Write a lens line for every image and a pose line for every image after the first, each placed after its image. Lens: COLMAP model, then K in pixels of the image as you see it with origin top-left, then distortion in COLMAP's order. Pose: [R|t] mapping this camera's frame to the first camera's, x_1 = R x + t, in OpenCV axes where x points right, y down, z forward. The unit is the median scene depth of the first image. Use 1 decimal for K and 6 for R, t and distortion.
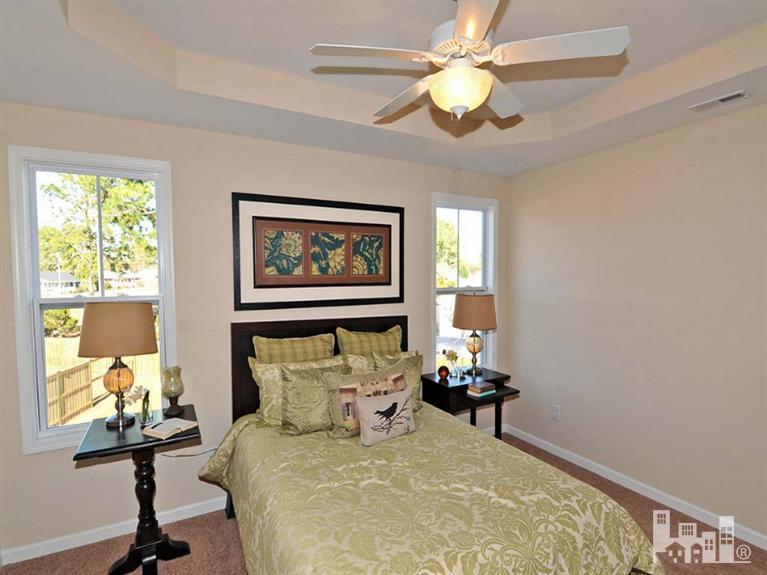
lens RADIAL K [[388.7, 0, 383.5], [0, 388.7, 287.5], [0, 0, 1]] dist [-0.000106, -0.000502]
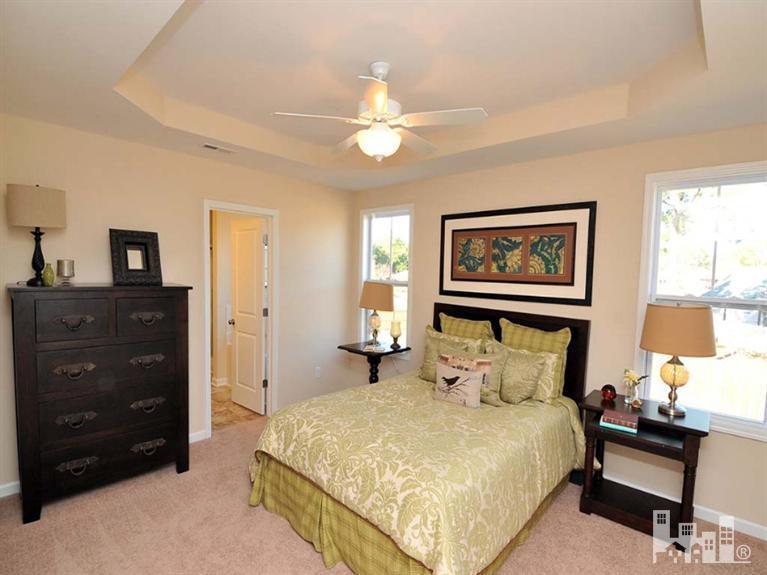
lens RADIAL K [[380.9, 0, 408.4], [0, 380.9, 295.2], [0, 0, 1]] dist [-0.001690, -0.000129]
pose [[0.351111, 0.077274, -0.933140, 0.835581], [-0.059250, 0.996425, 0.060220, -0.017029], [0.934457, 0.034144, 0.354434, 0.325575]]
